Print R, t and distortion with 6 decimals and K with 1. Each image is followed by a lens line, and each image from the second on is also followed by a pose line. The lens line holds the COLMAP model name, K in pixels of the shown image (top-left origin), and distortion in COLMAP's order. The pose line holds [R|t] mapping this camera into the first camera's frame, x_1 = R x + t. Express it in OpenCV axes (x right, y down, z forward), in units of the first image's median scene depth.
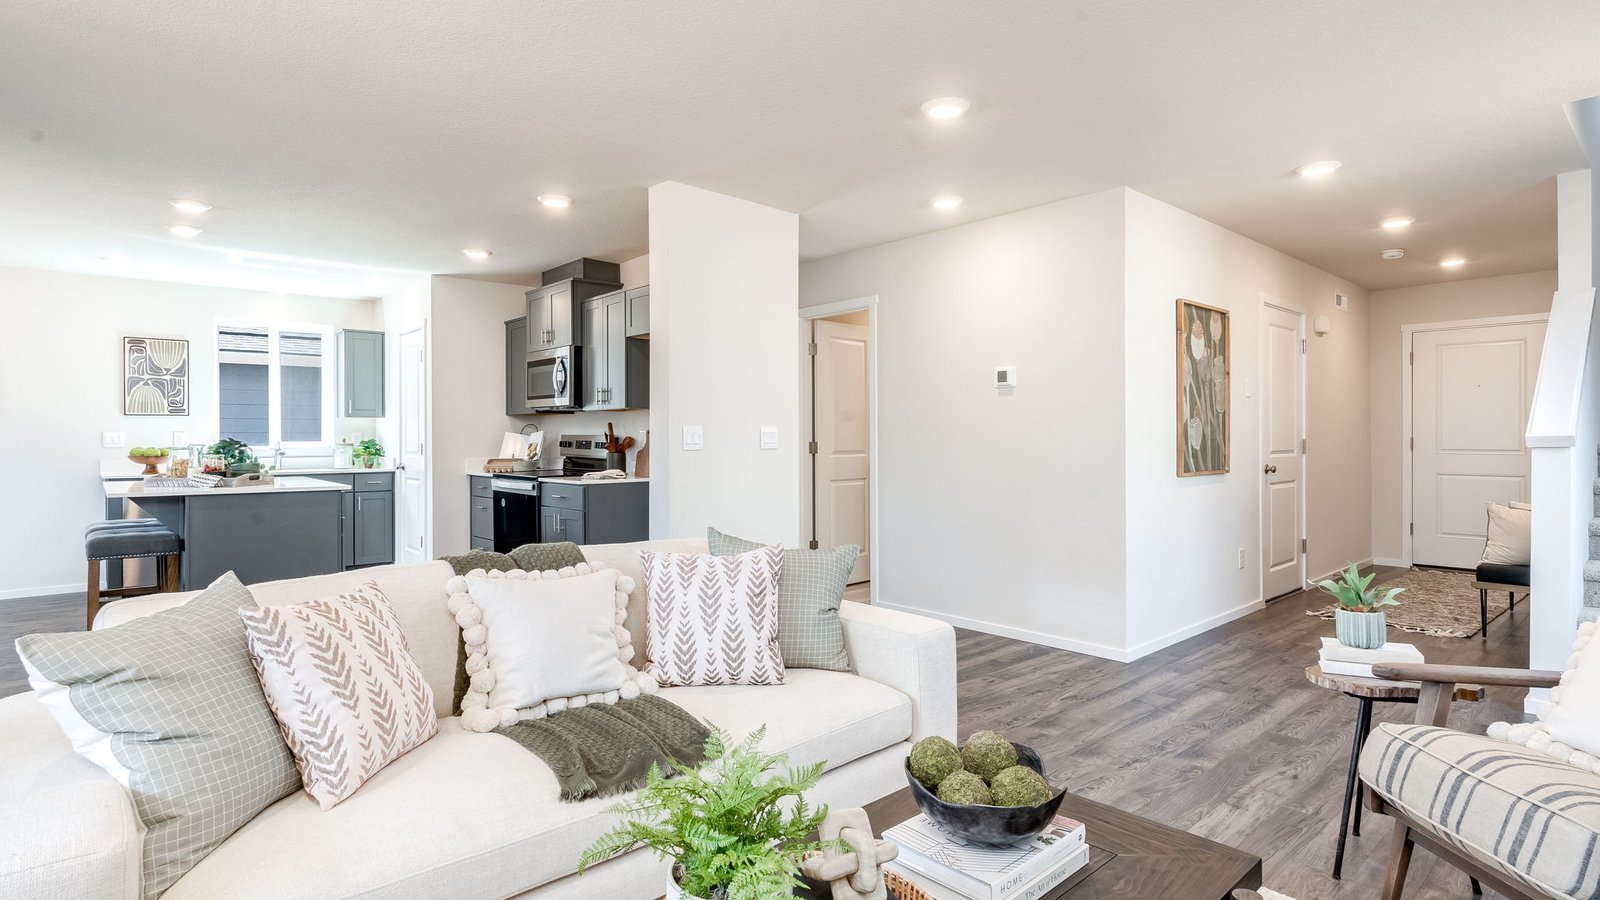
lens RADIAL K [[812.0, 0, 785.2], [0, 812.0, 439.0], [0, 0, 1]] dist [-0.020491, 0.010824]
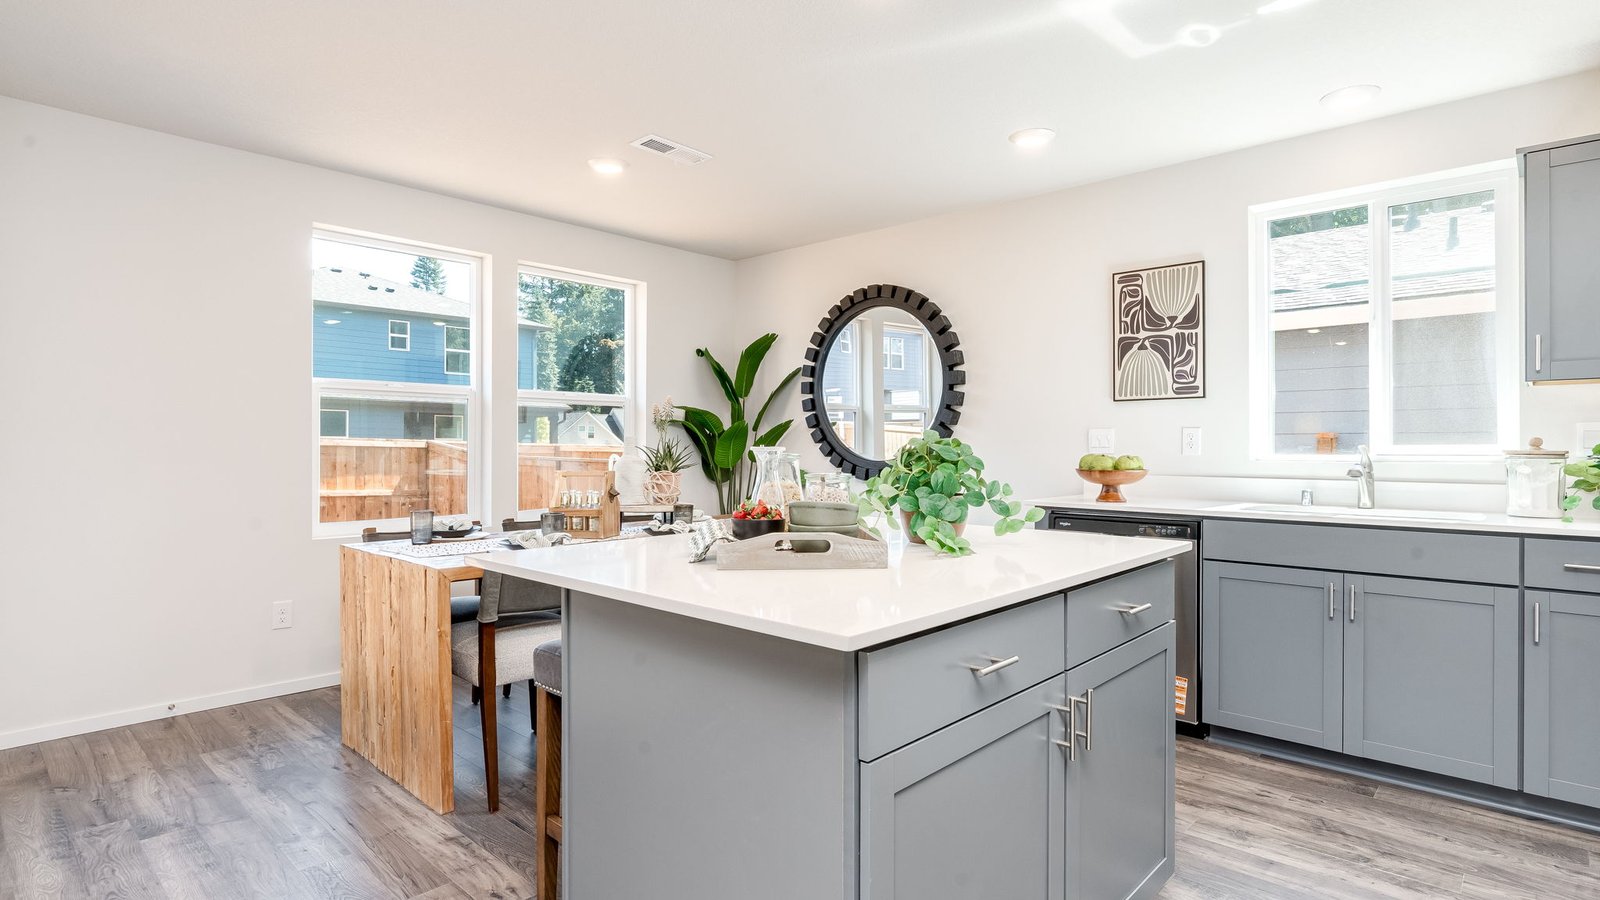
lens RADIAL K [[812.0, 0, 804.5], [0, 812.0, 445.8], [0, 0, 1]] dist [-0.020491, 0.010824]
pose [[0.113168, 0.003314, -0.993570, -0.231507], [-0.004638, 0.999985, 0.002807, 0.003667], [0.993565, 0.004291, 0.113182, 0.688551]]
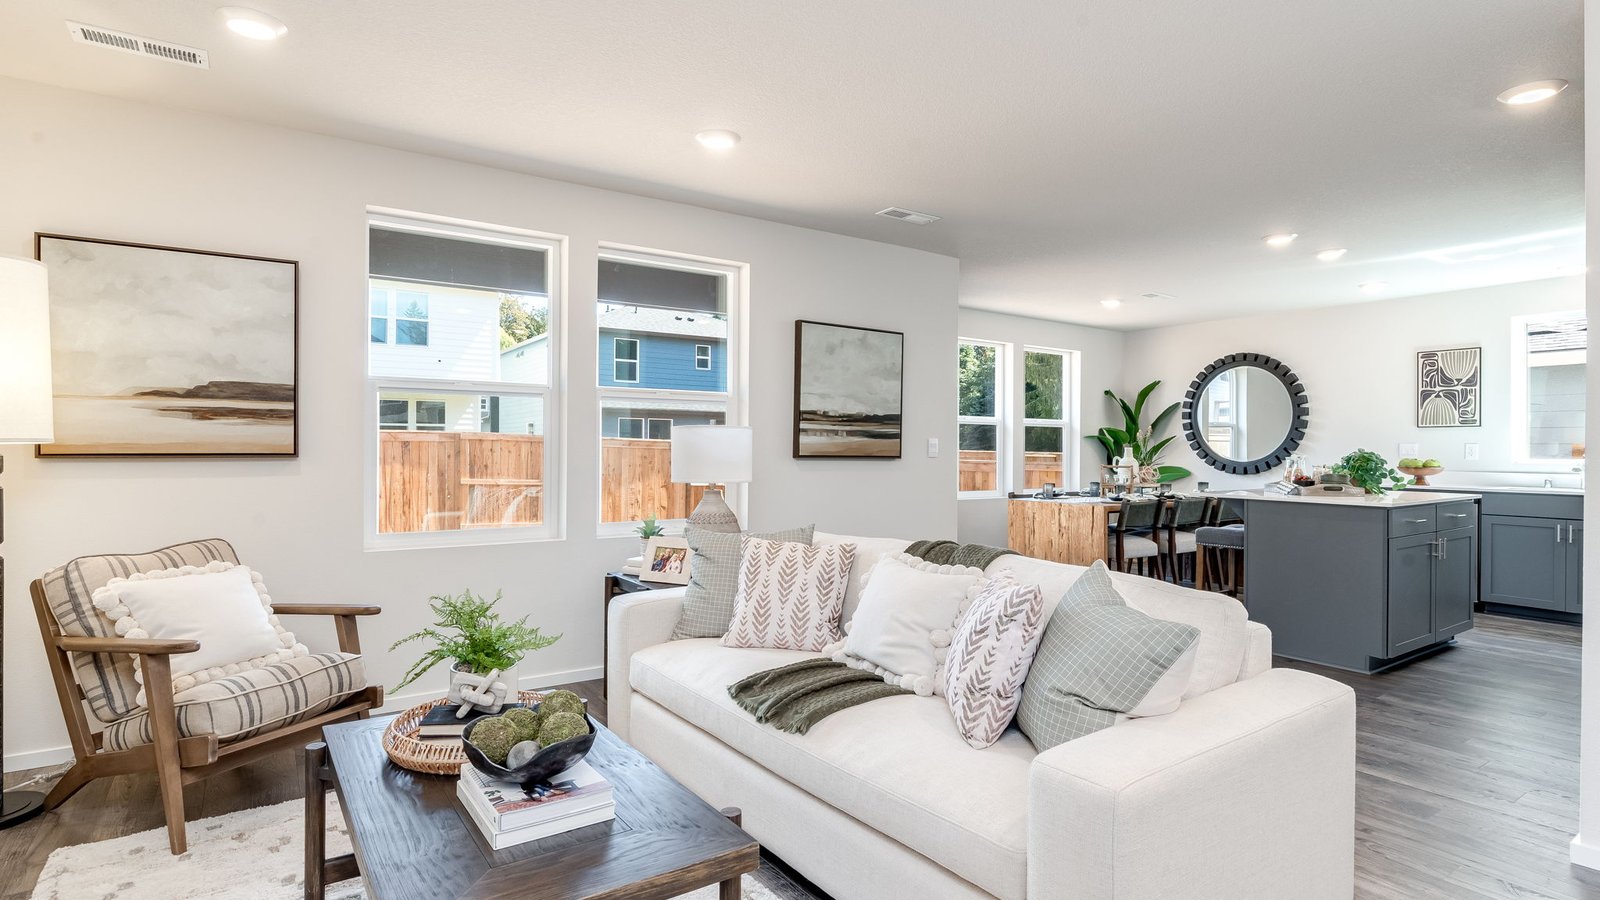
lens RADIAL K [[812.0, 0, 800.4], [0, 812.0, 450.2], [0, 0, 1]] dist [-0.020491, 0.010824]
pose [[-0.121163, 0.005518, -0.992617, 0.307520], [-0.008139, 0.999945, 0.006552, -0.000753], [0.992599, 0.008873, -0.121112, 0.329926]]
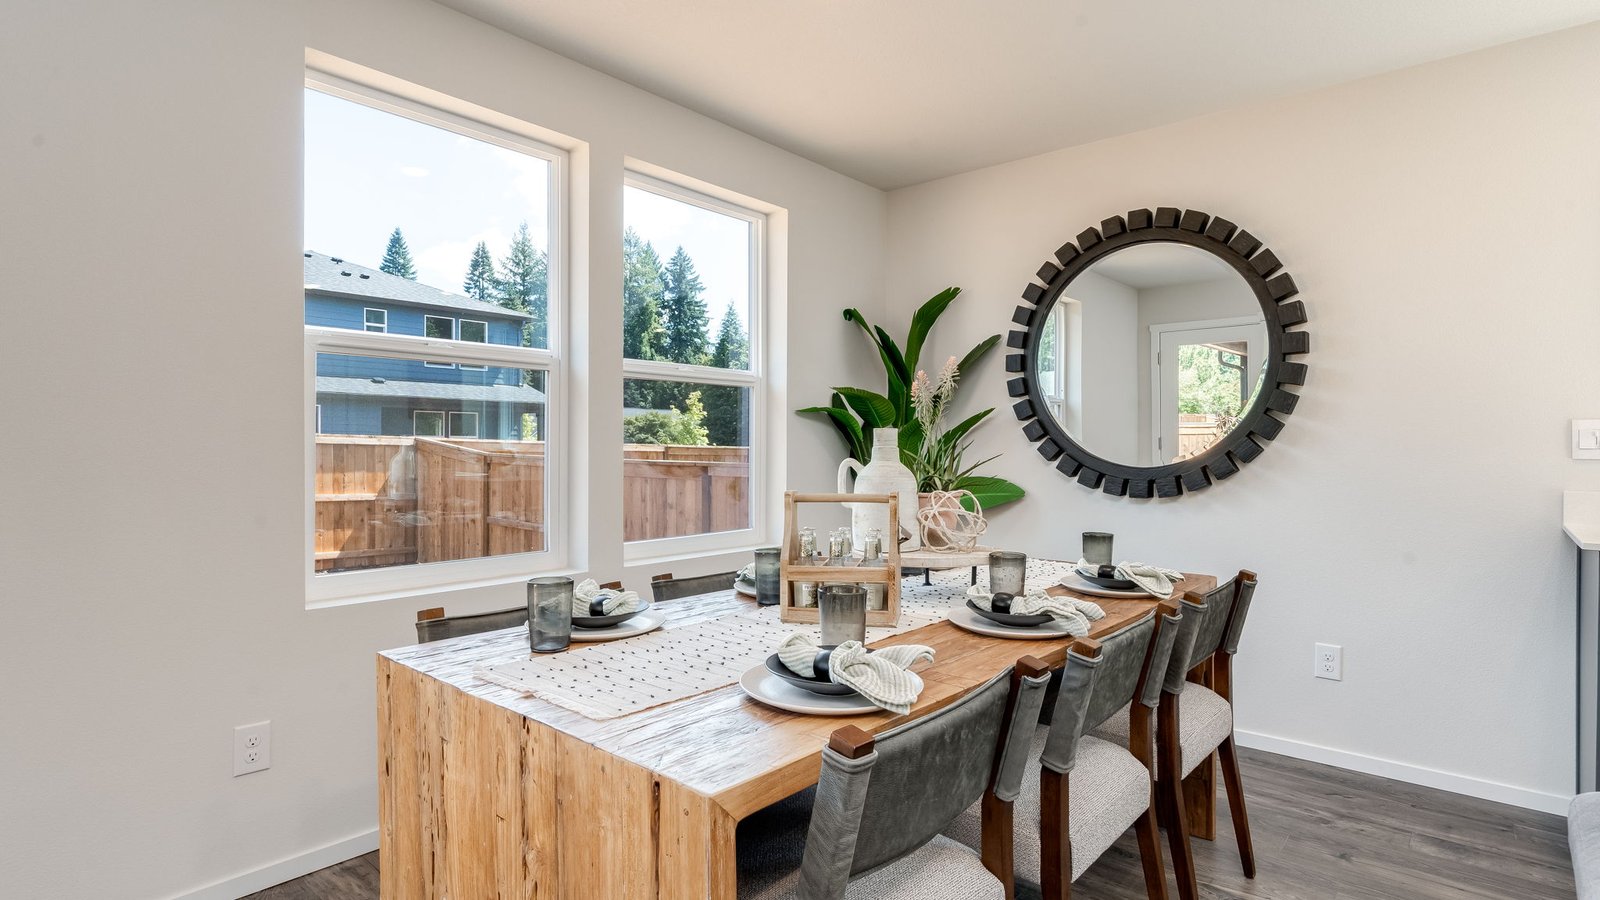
lens RADIAL K [[812.0, 0, 808.0], [0, 812.0, 449.6], [0, 0, 1]] dist [-0.020491, 0.010824]
pose [[0.146373, 0.010145, -0.989177, -0.497743], [-0.006087, 0.999938, 0.009354, 0.004413], [0.989211, 0.004652, 0.146426, 0.554657]]
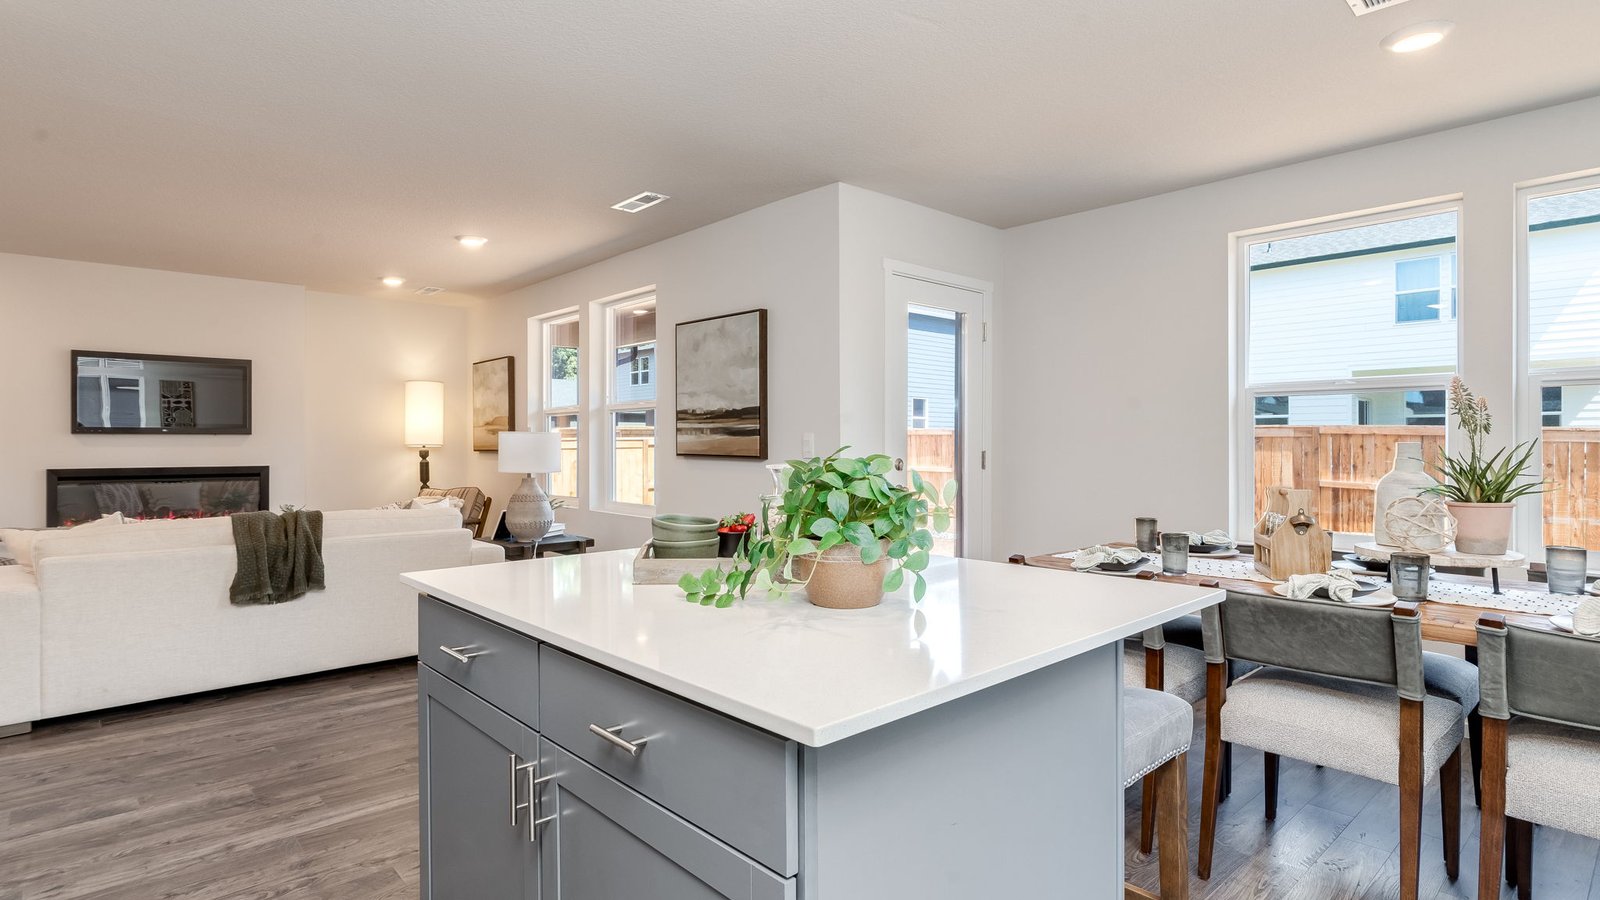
lens RADIAL K [[812.0, 0, 797.0], [0, 812.0, 436.4], [0, 0, 1]] dist [-0.020491, 0.010824]
pose [[-0.999944, 0.007089, -0.007876, -0.521726], [0.007113, 0.999970, -0.002984, -0.004564], [0.007855, -0.003039, -0.999965, 0.999858]]
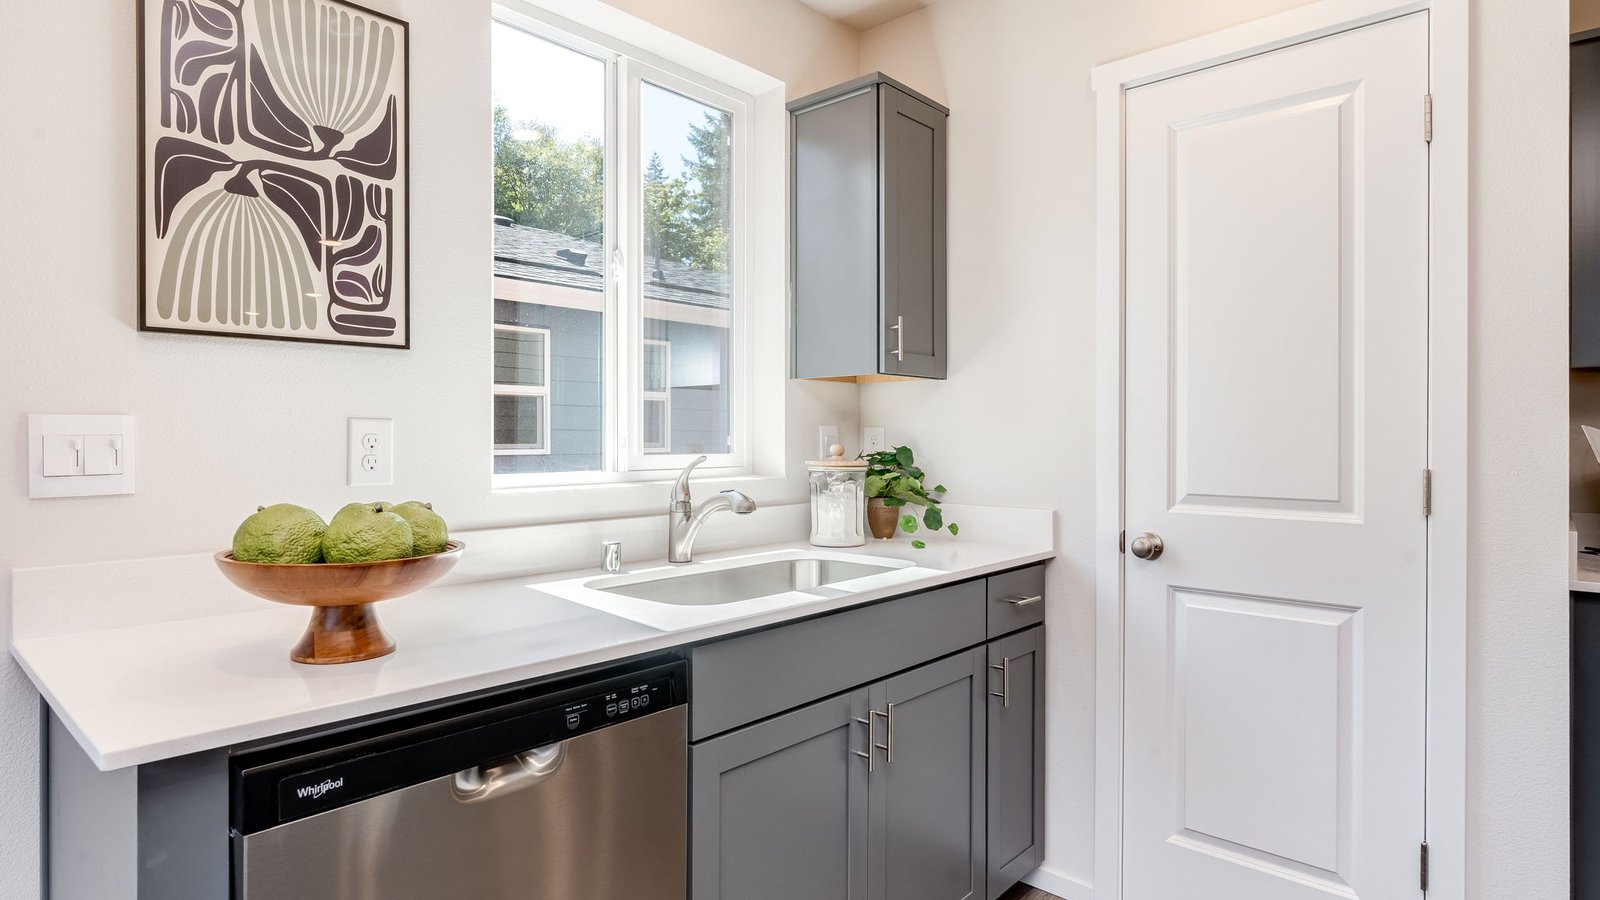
lens RADIAL K [[867.0, 0, 787.8], [0, 867.0, 439.3], [0, 0, 1]] dist [-0.001928, 0.002620]
pose [[0.994401, 0.004185, 0.105586, -0.678576], [-0.004317, 0.999990, 0.001025, -0.003789], [-0.105581, -0.001475, 0.994410, 0.764282]]
